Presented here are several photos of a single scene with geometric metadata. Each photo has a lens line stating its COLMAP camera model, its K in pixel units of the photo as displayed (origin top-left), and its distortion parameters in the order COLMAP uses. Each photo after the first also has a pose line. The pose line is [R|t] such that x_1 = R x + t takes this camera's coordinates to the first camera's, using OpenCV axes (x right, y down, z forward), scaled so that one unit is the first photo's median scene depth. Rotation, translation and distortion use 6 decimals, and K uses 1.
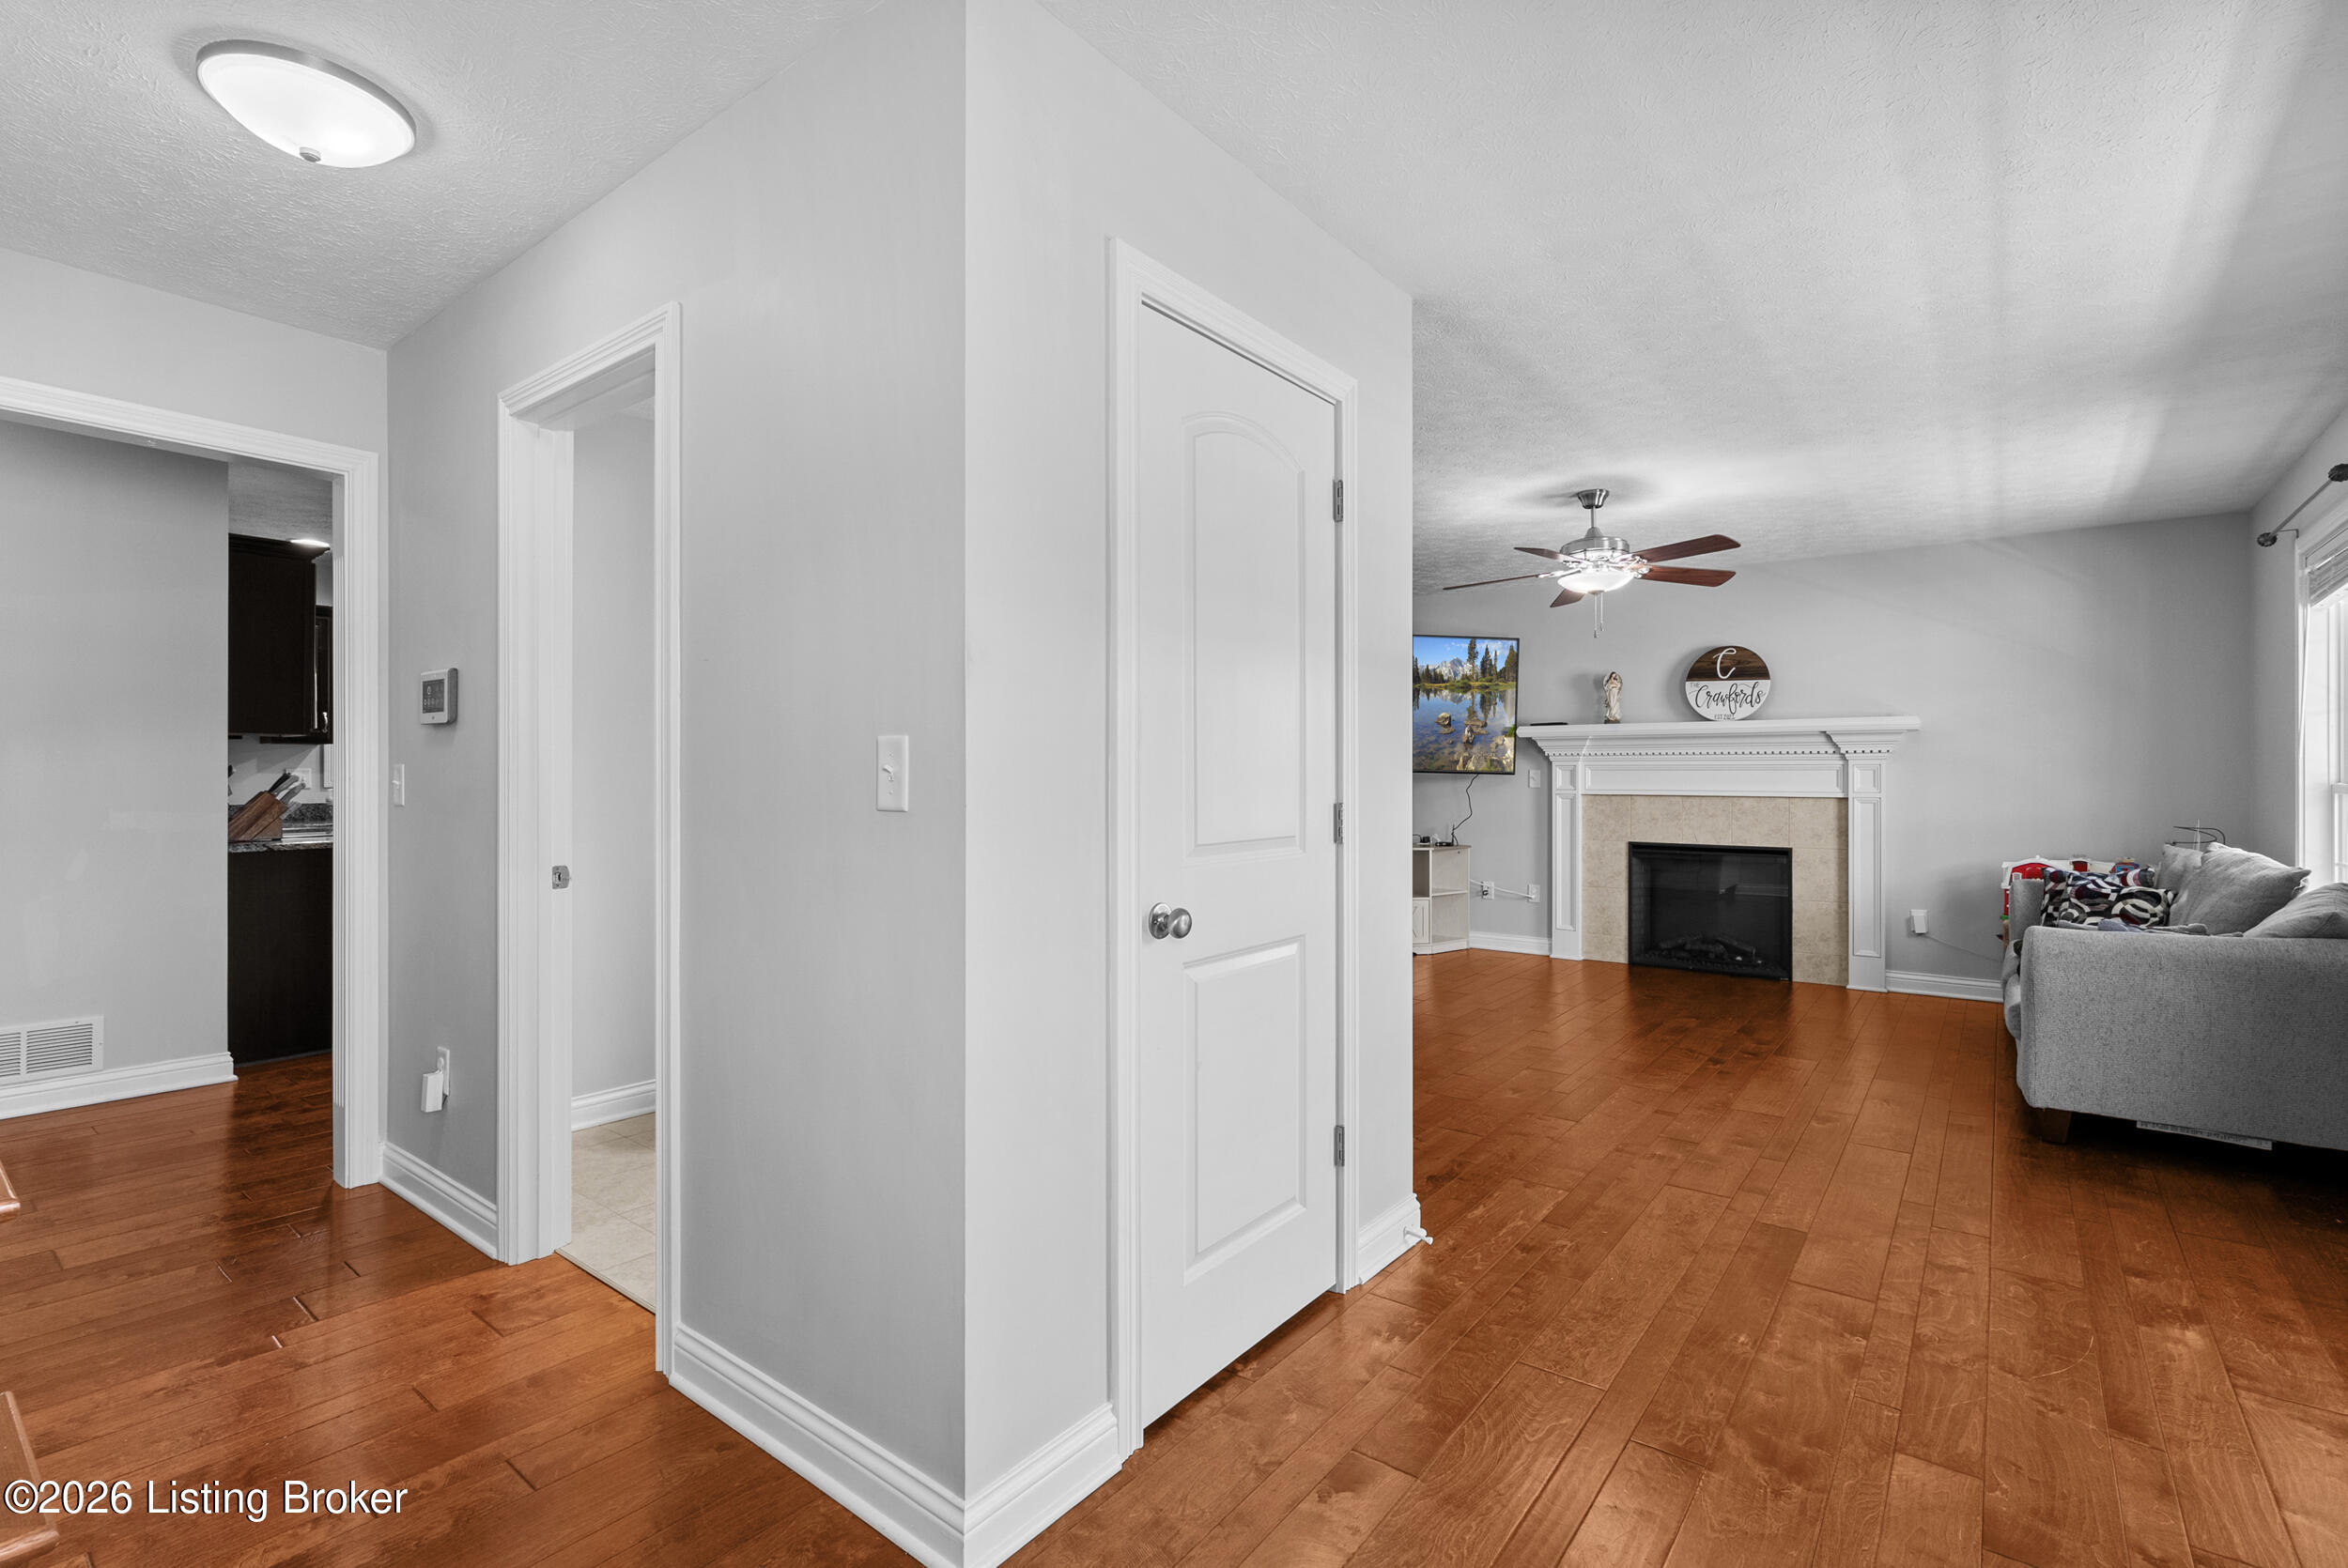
lens RADIAL K [[1072.5, 0, 1180.6], [0, 1072.5, 771.8], [0, 0, 1]] dist [-0.009886, 0.005241]
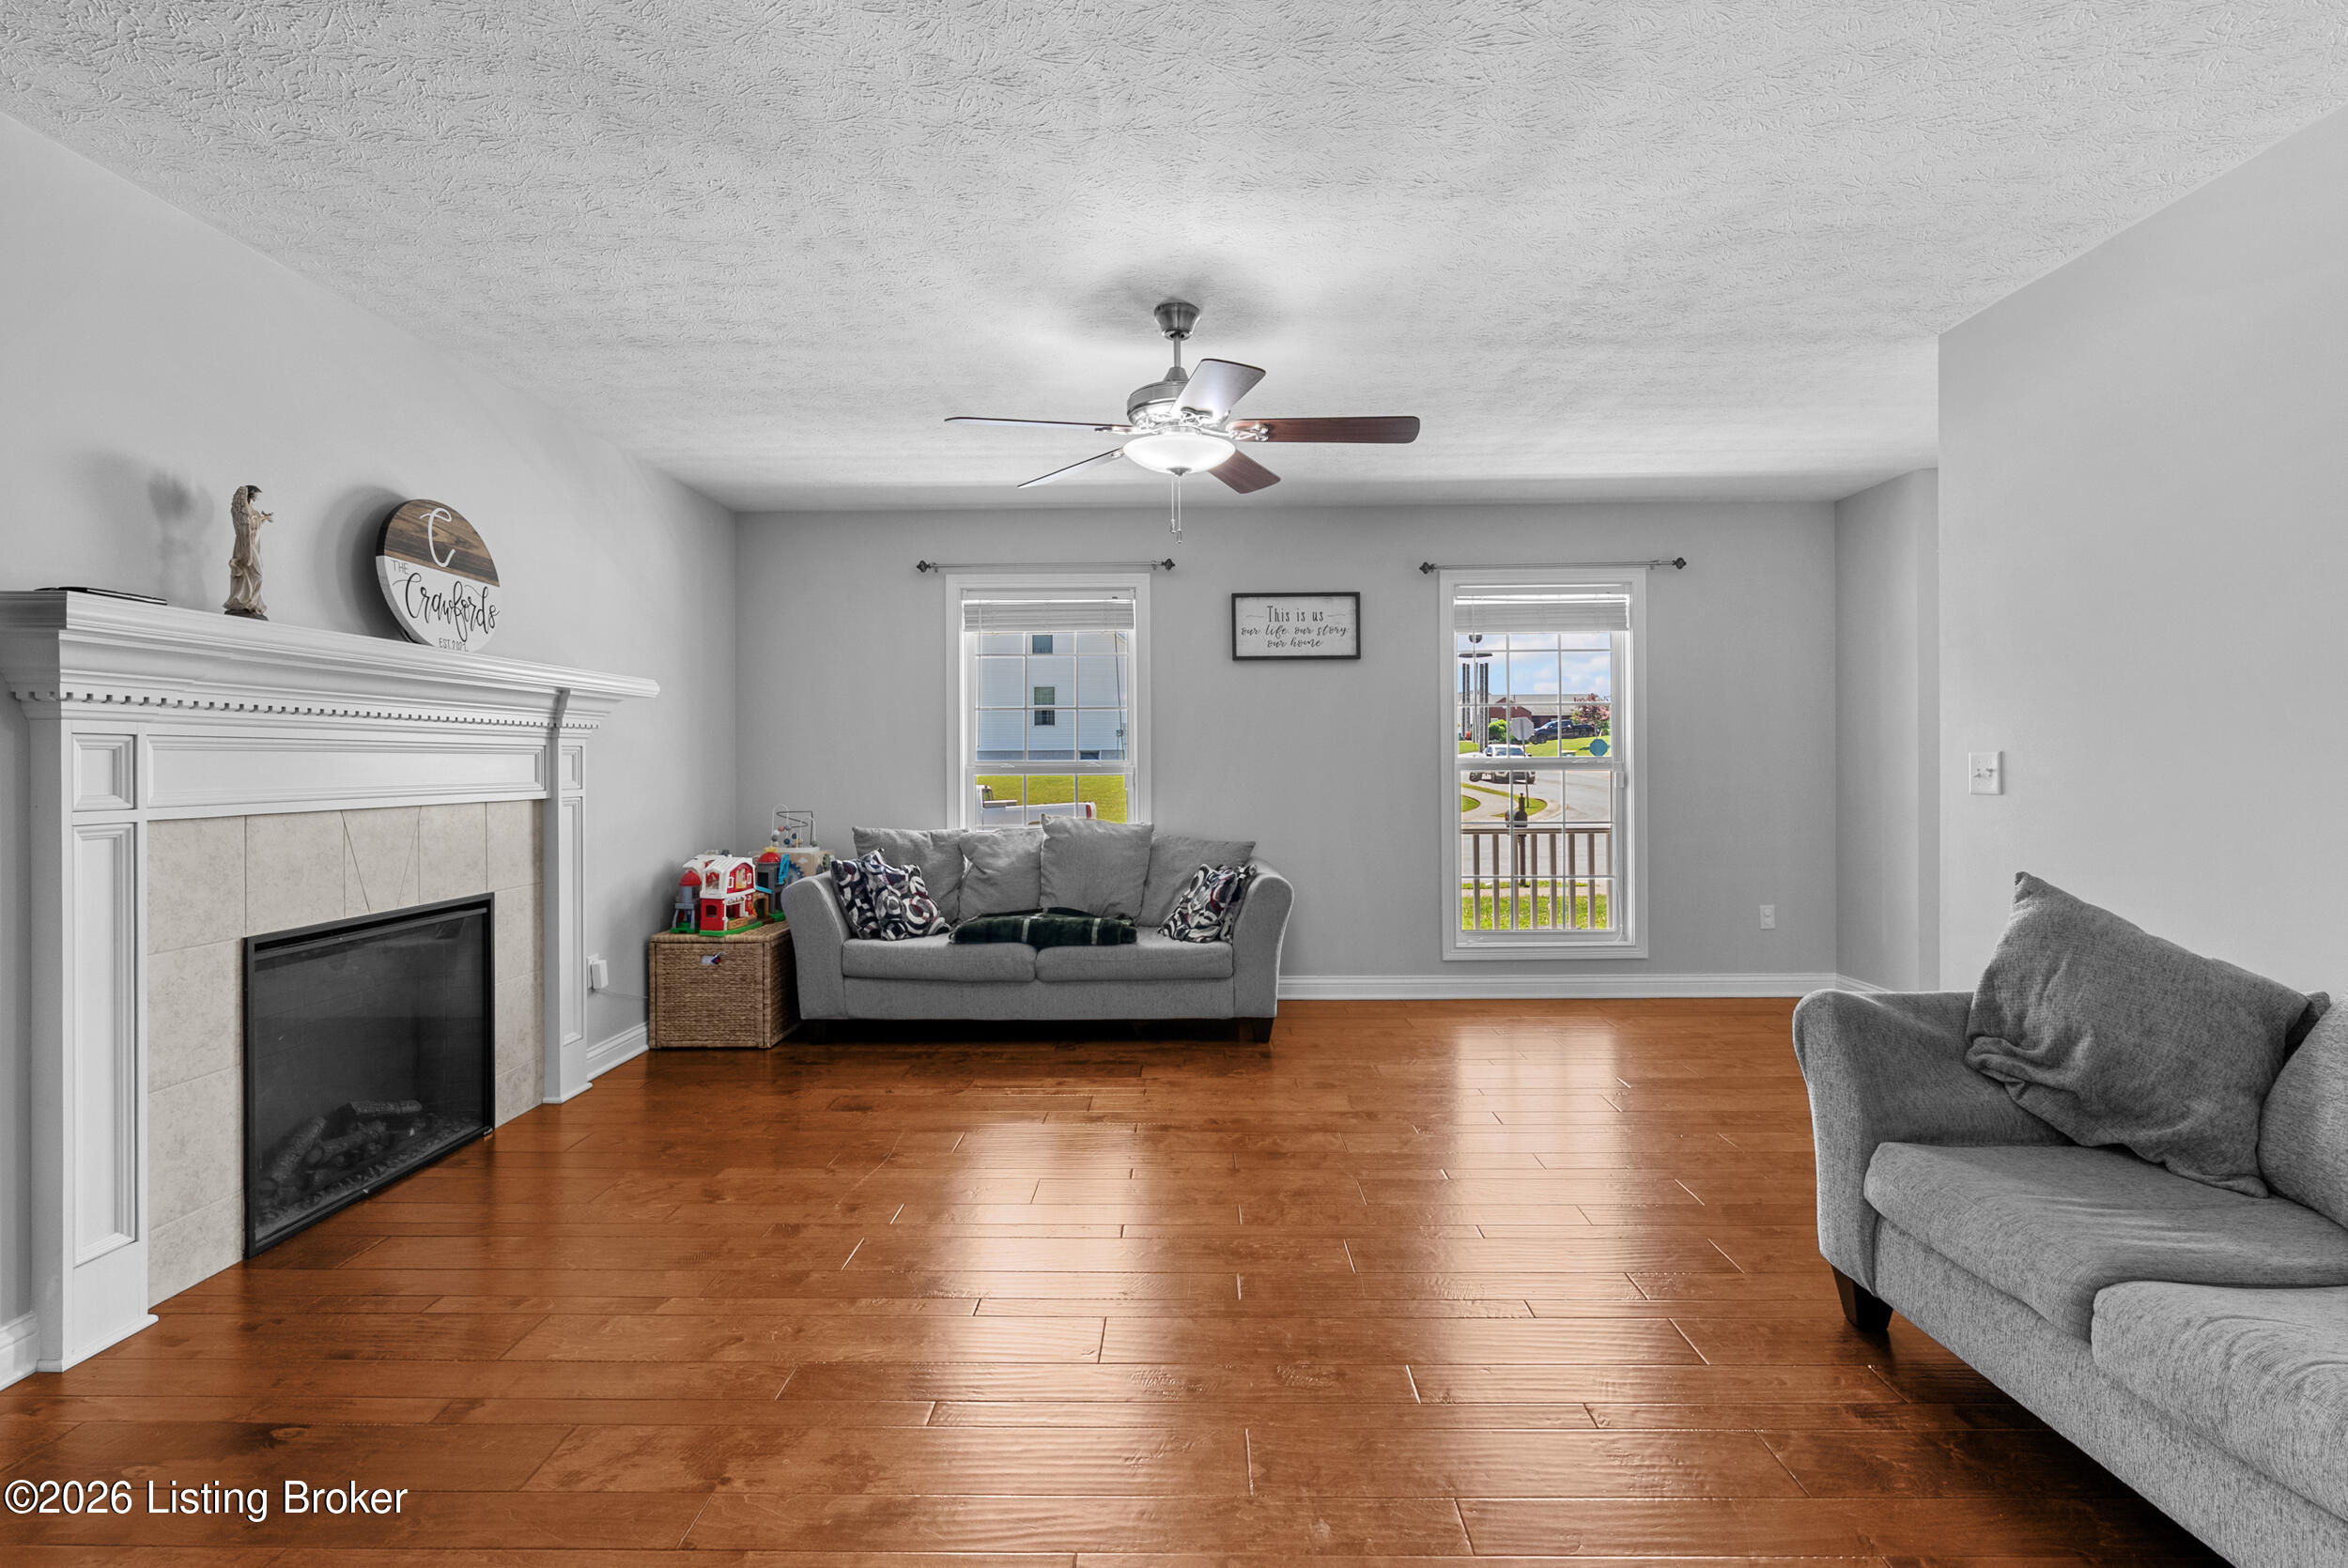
lens RADIAL K [[1084.5, 0, 1178.7], [0, 1084.5, 761.8], [0, 0, 1]] dist [-0.004726, 0.007461]
pose [[-0.601365, 0.001159, 0.798974, -0.134701], [0.001919, 0.999998, -0.000005, 0.004663], [-0.798972, 0.001530, -0.601366, 1.452343]]
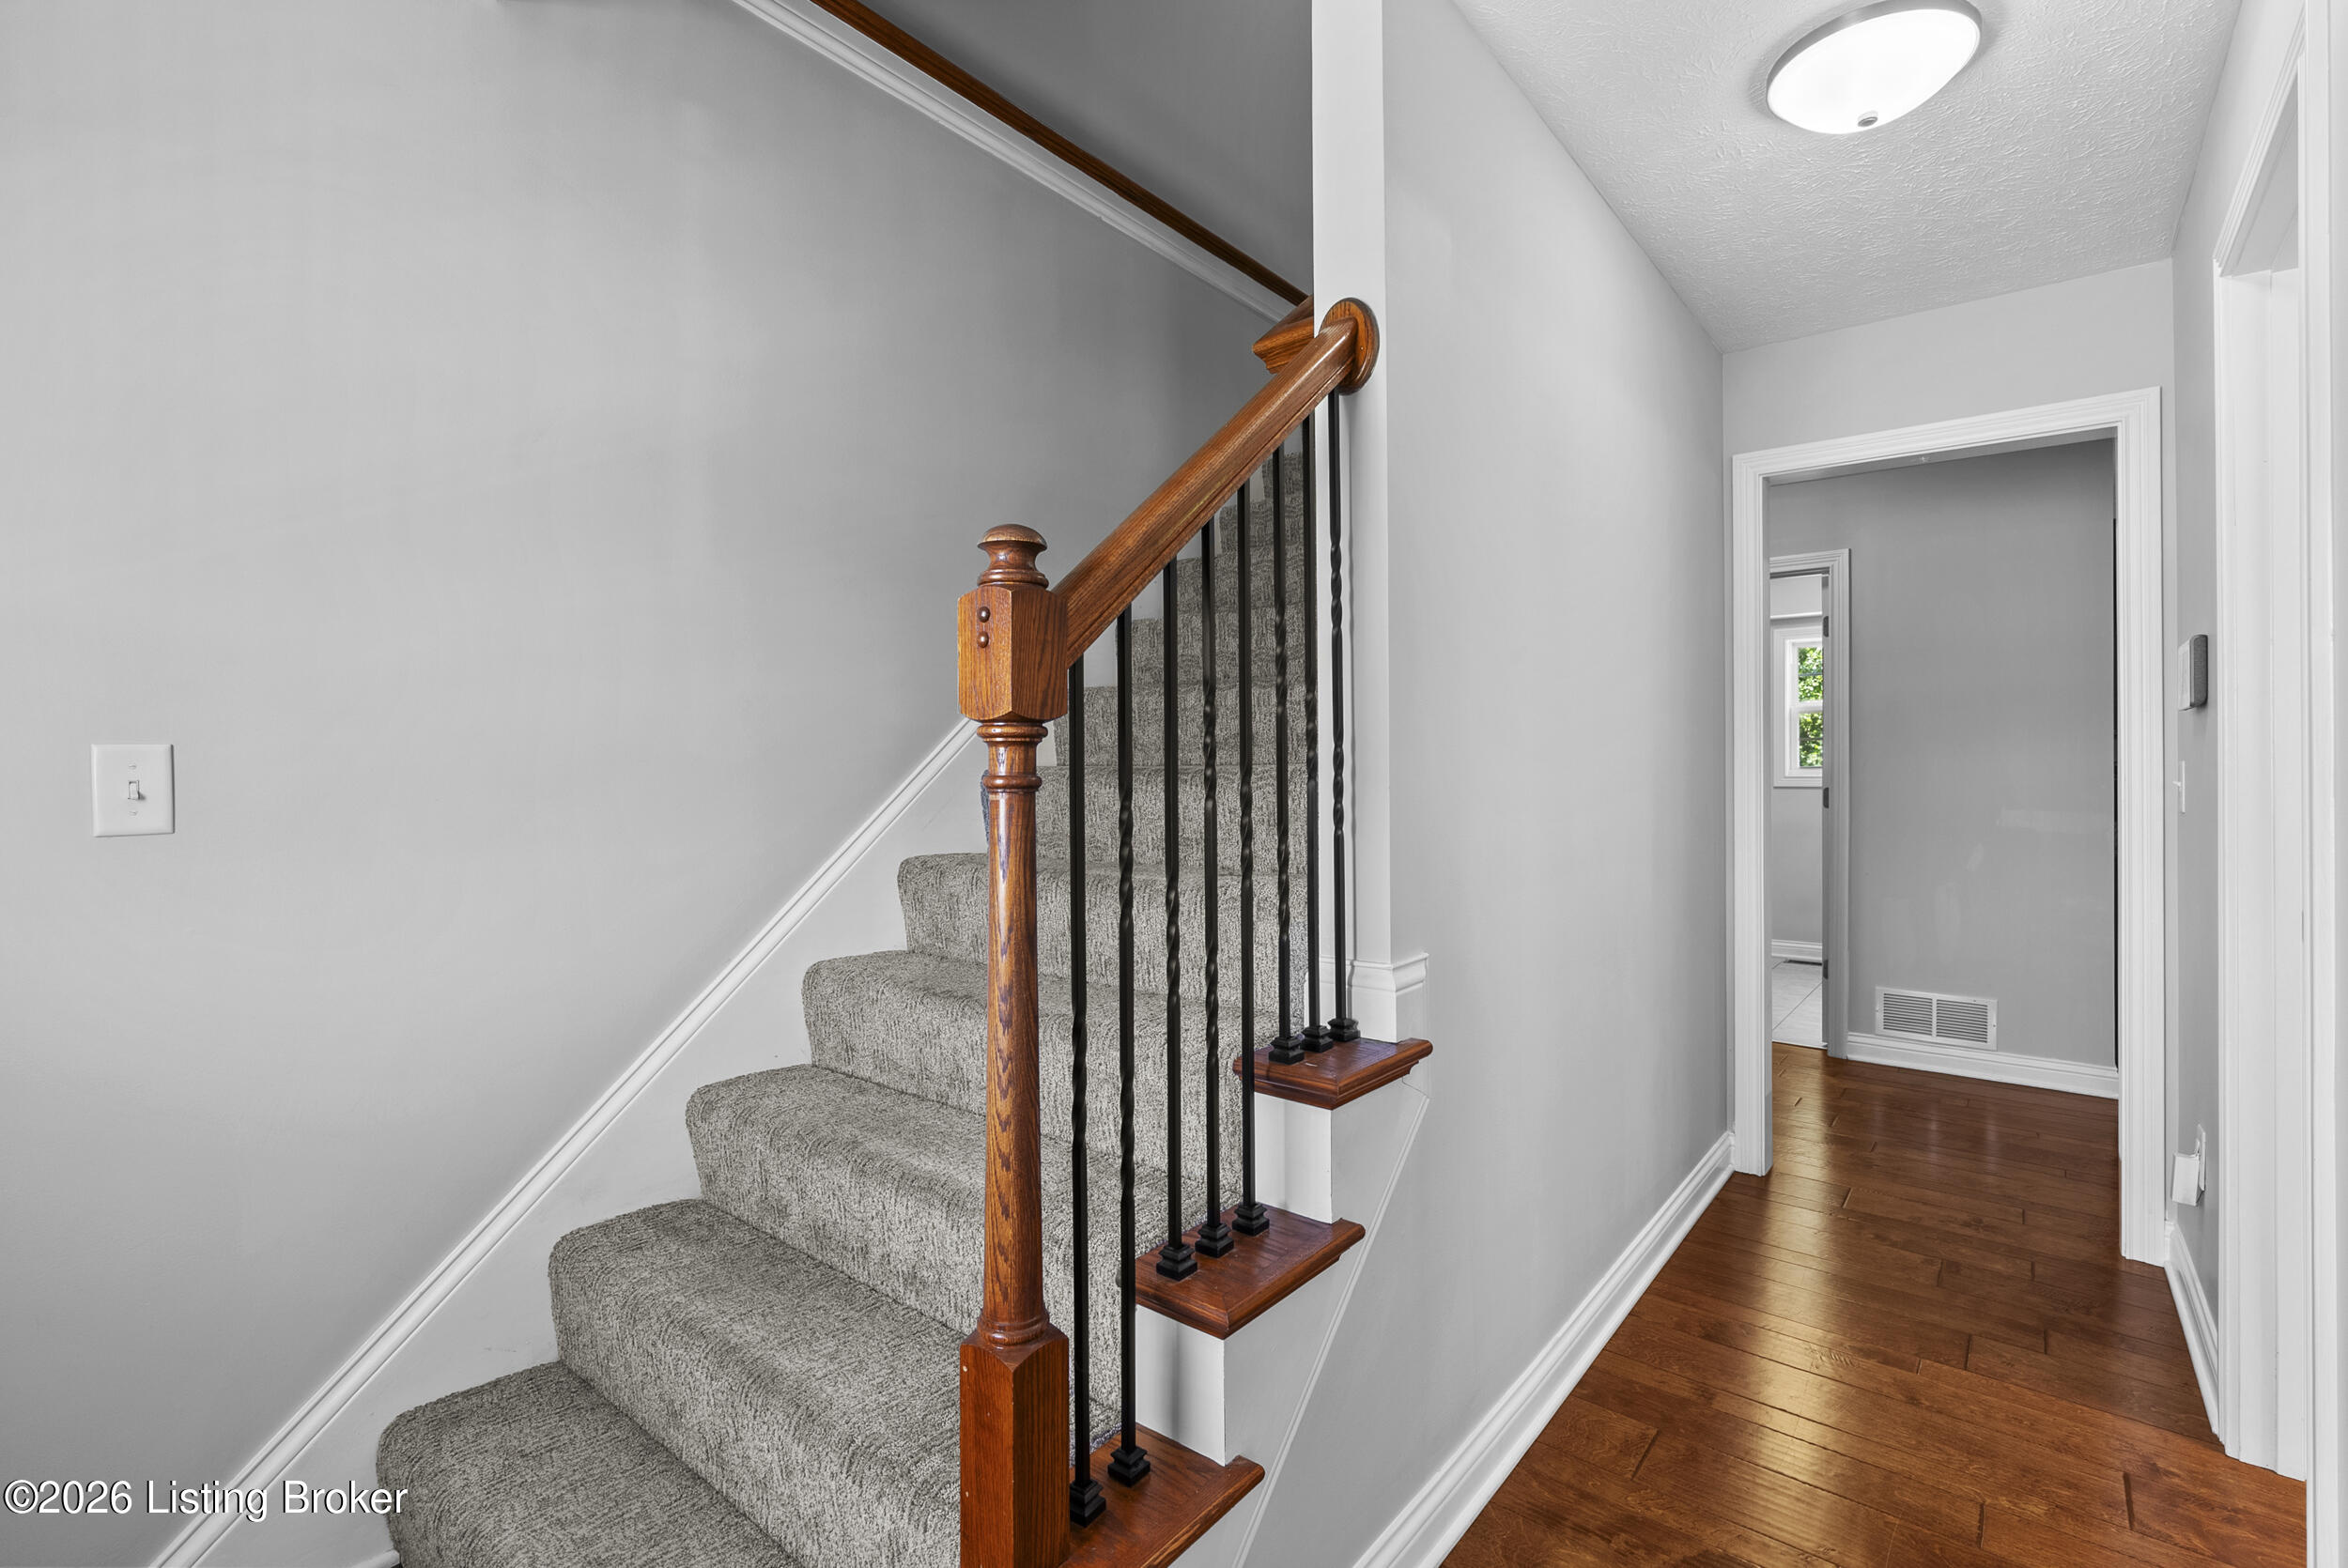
lens RADIAL K [[1058.2, 0, 1177.8], [0, 1058.2, 769.8], [0, 0, 1]] dist [0.000407, 0.000616]
pose [[-0.023479, -0.007093, -0.999699, 0.061882], [0.005179, 0.999961, -0.007217, 0.001589], [0.999711, -0.005346, -0.023442, 0.183787]]
